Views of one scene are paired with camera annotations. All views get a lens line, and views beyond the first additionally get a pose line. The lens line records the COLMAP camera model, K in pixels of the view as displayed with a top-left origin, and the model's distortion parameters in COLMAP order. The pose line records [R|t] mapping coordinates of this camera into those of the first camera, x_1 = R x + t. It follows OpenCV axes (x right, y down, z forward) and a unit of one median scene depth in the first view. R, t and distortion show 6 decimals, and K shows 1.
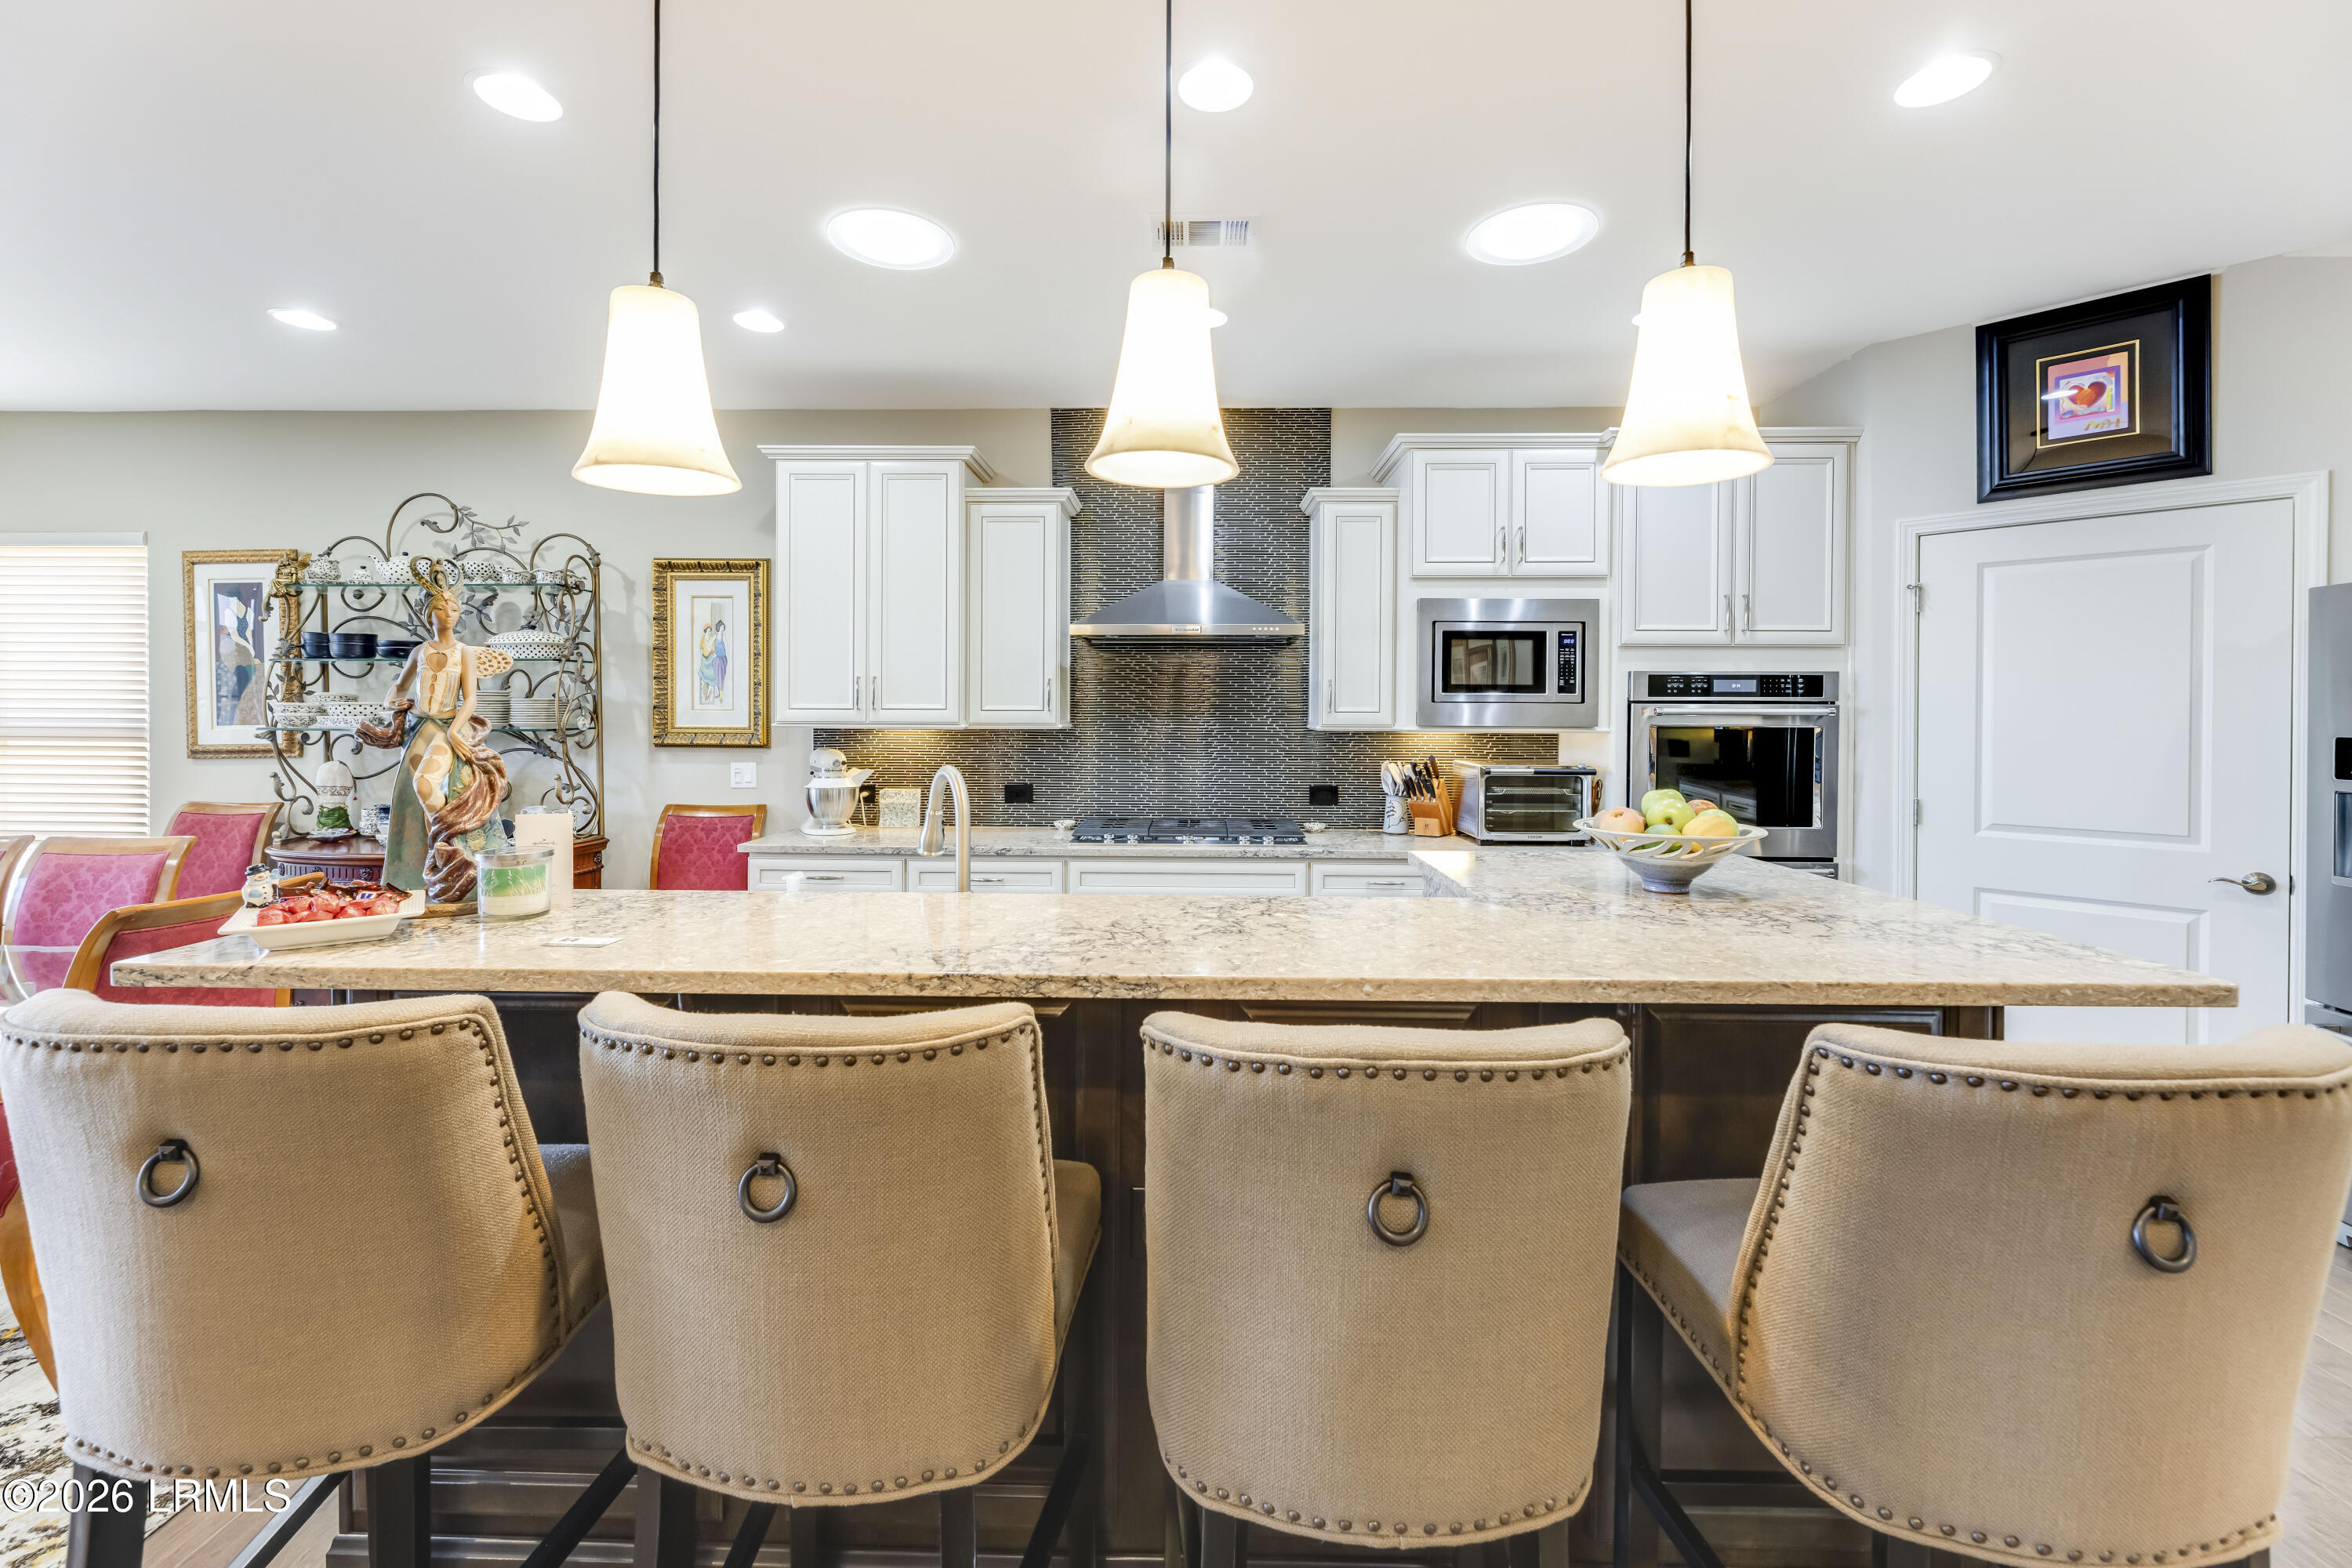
lens RADIAL K [[956.2, 0, 1167.6], [0, 956.2, 712.3], [0, 0, 1]] dist [0.002764, -0.000014]
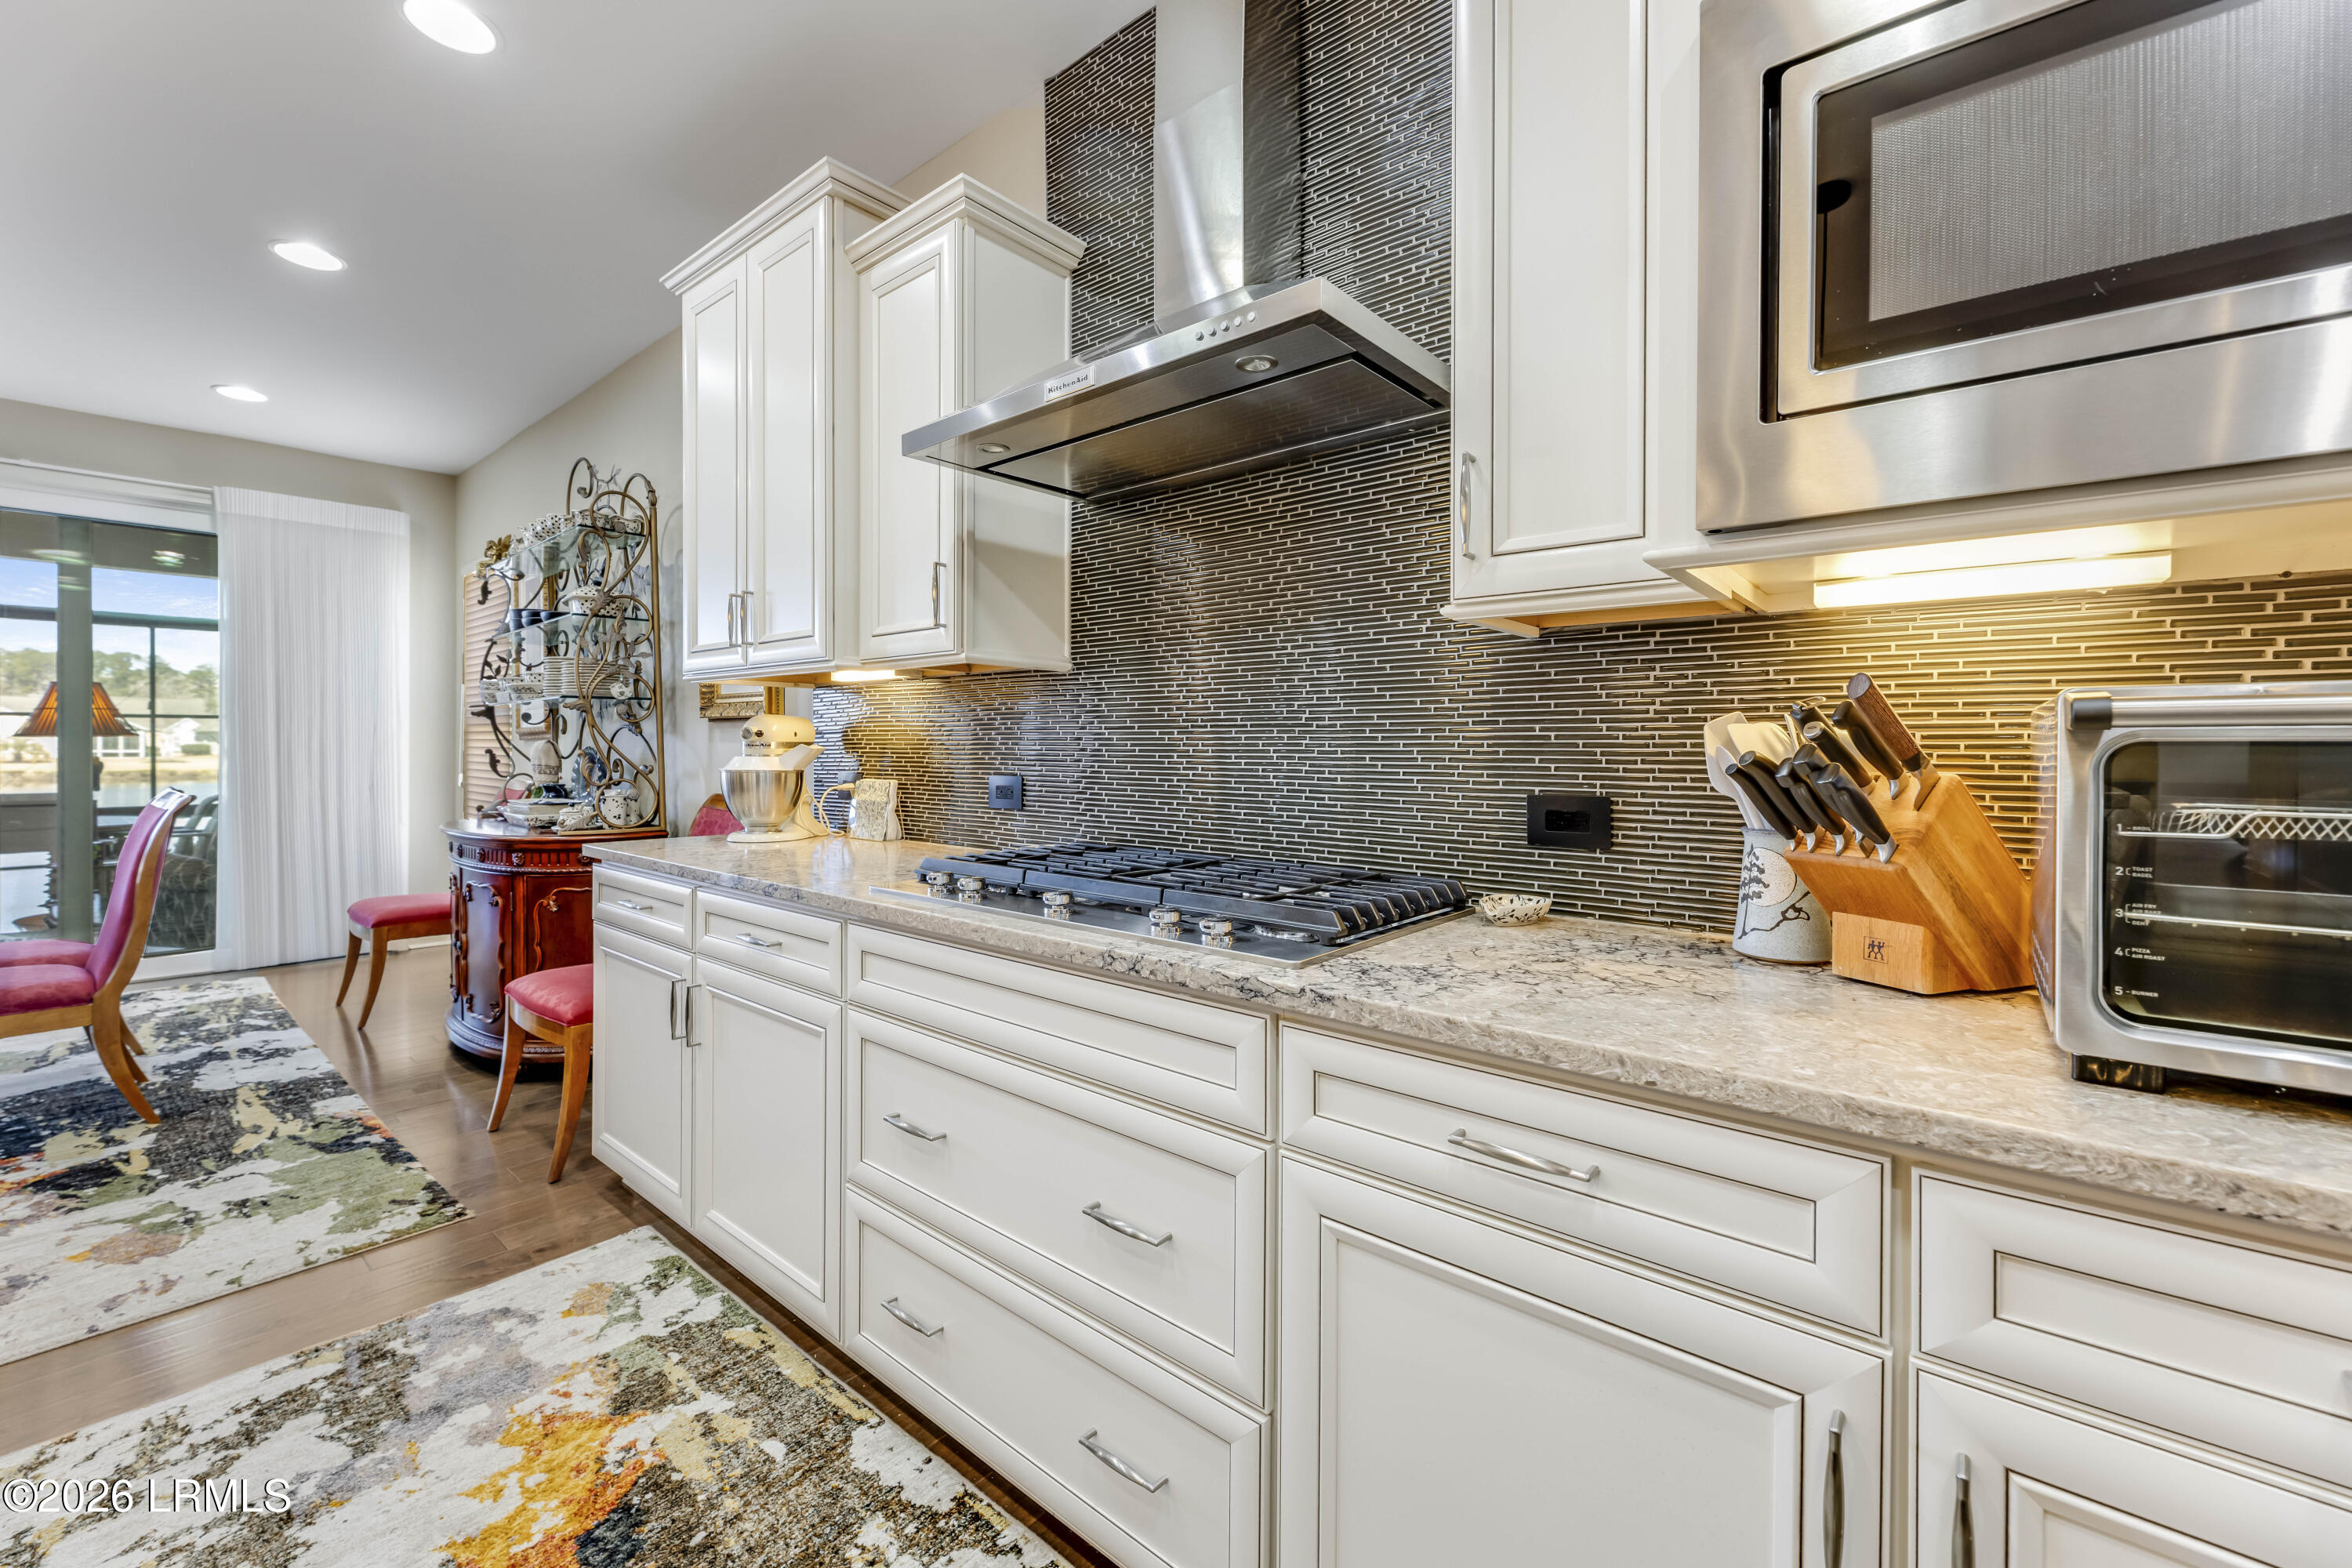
lens RADIAL K [[935.9, 0, 1170.6], [0, 935.9, 748.6], [0, 0, 1]] dist [0.001052, 0.000166]
pose [[0.773954, -0.001063, -0.633241, 0.271602], [0.000616, 0.999999, -0.000925, 0.060566], [0.633242, 0.000326, 0.773954, 0.644448]]
